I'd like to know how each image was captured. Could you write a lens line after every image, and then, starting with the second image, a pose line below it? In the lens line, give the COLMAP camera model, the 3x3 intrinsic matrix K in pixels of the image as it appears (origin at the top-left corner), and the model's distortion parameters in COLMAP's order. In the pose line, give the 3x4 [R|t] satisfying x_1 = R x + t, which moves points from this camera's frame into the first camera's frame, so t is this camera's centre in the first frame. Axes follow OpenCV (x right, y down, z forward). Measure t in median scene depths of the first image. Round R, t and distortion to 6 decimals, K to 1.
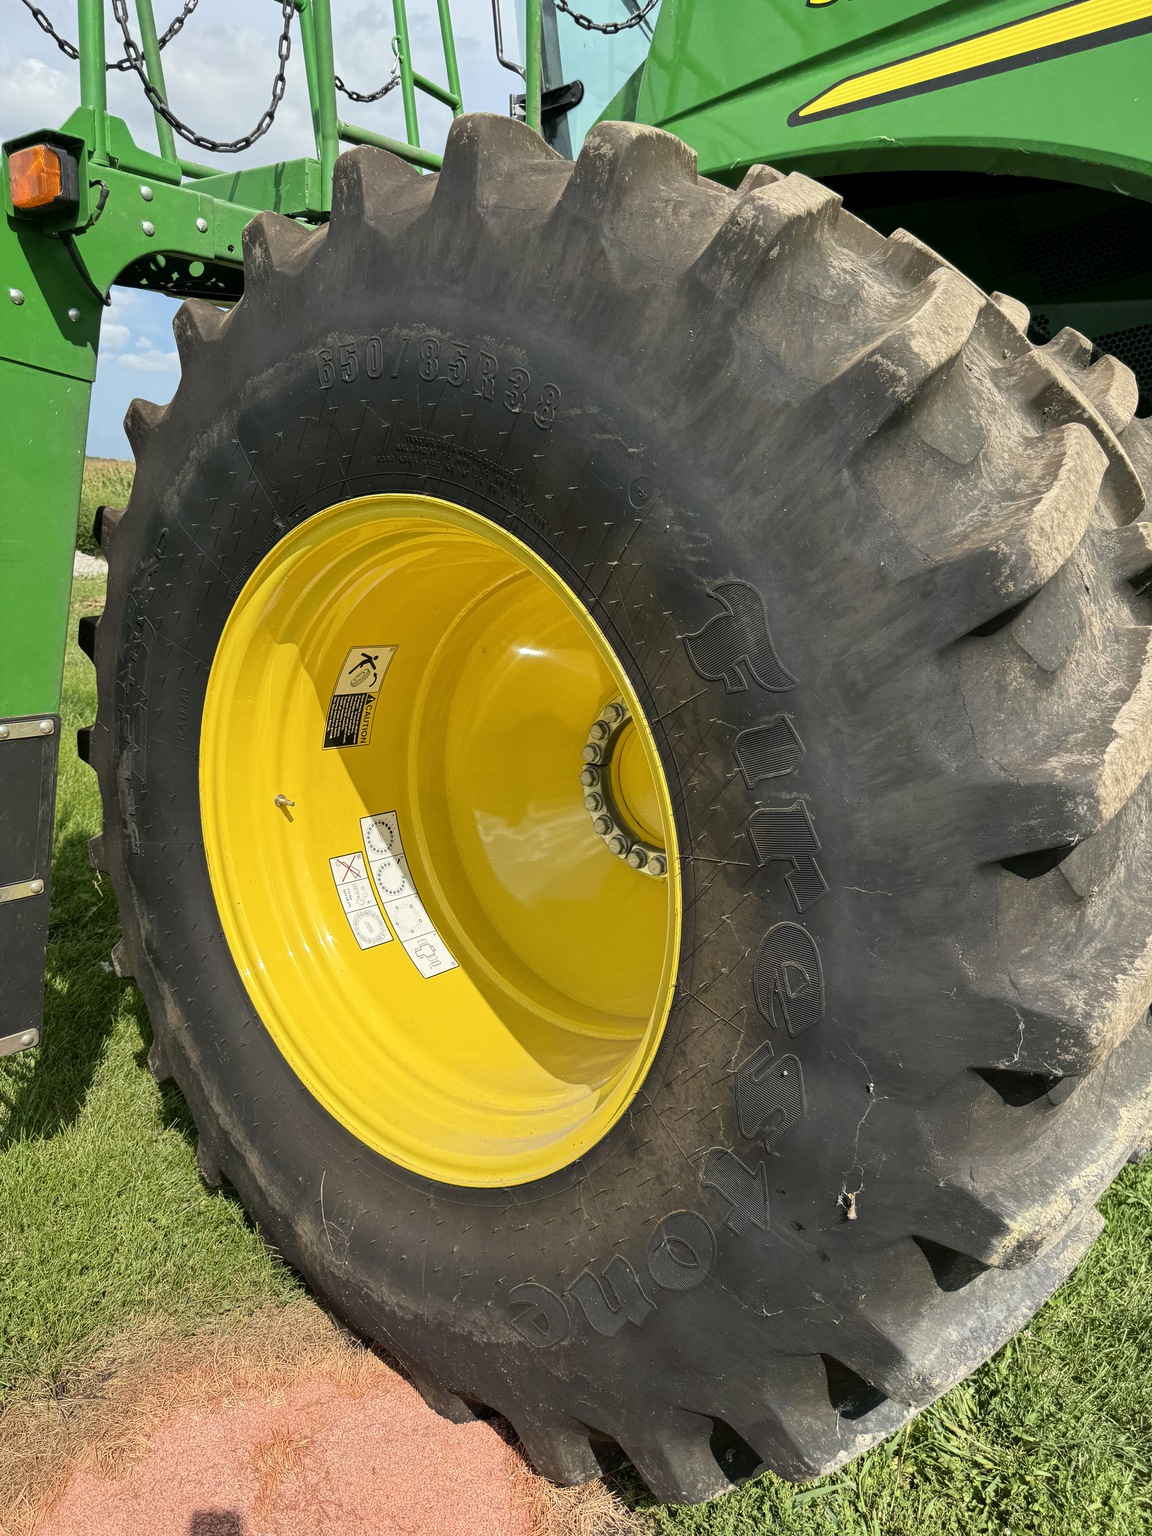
lens RADIAL K [[1116.0, 0, 575.5], [0, 1116.0, 780.6], [0, 0, 1]] dist [0.000593, -0.000136]
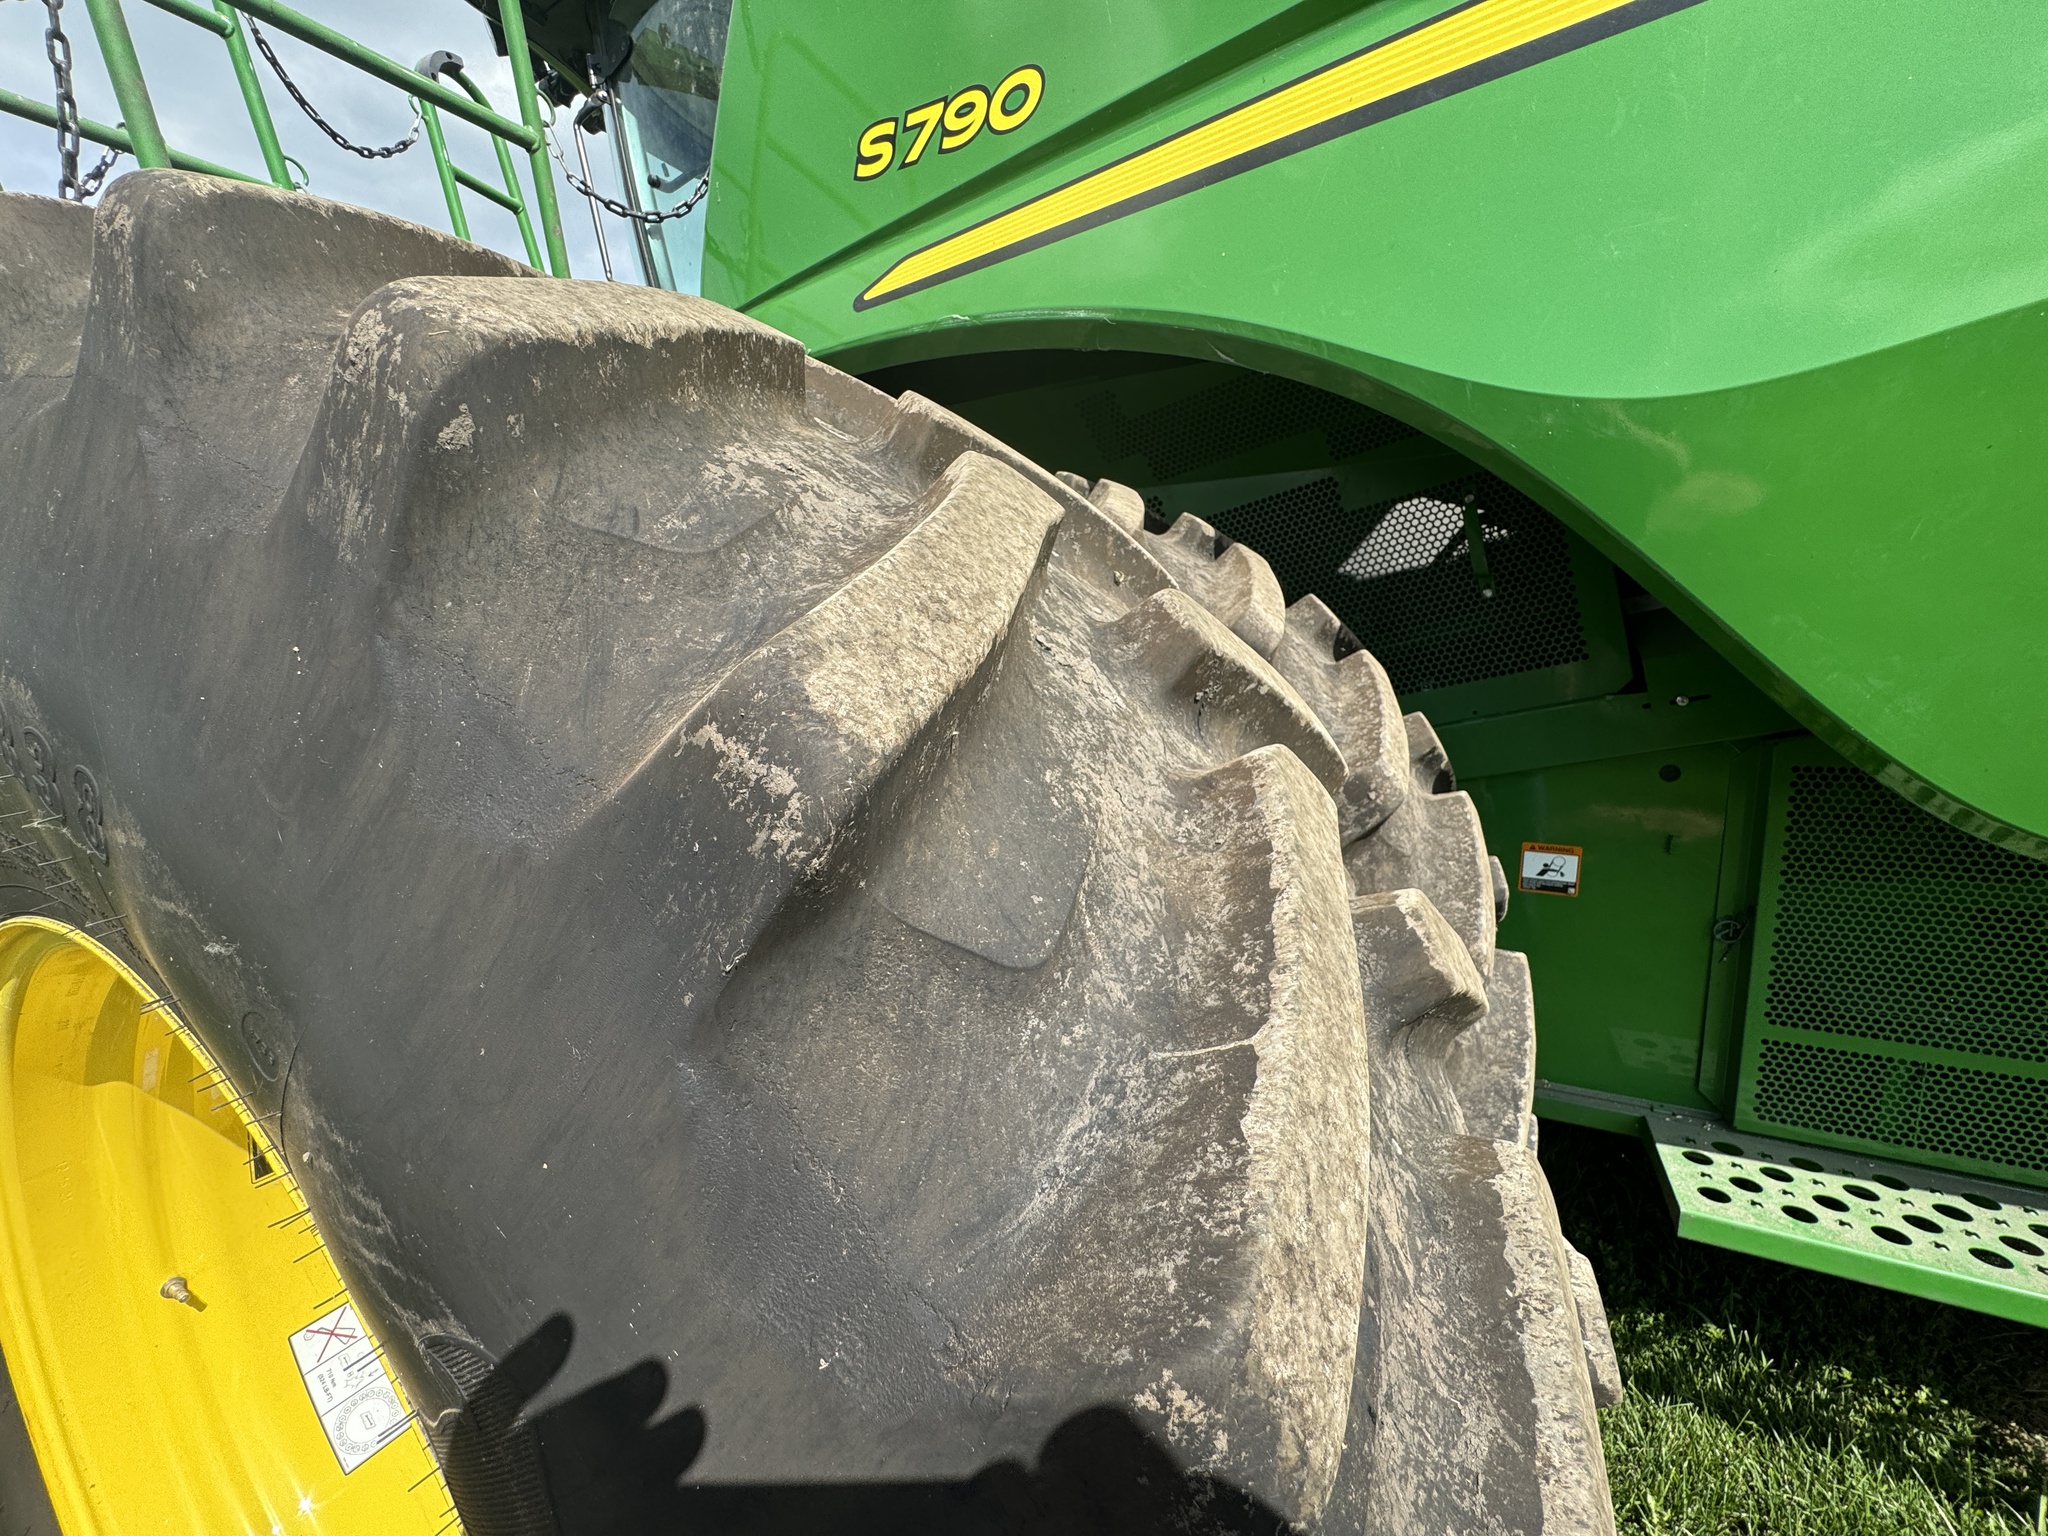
lens RADIAL K [[819.6, 0, 1024.0], [0, 819.6, 768.0], [0, 0, 1]] dist [-0.001575, -0.000334]
pose [[0.973546, -0.123308, 0.192363, 0.286557], [0.137816, 0.988394, -0.063902, -0.315694], [-0.182251, 0.088722, 0.979241, 0.698700]]
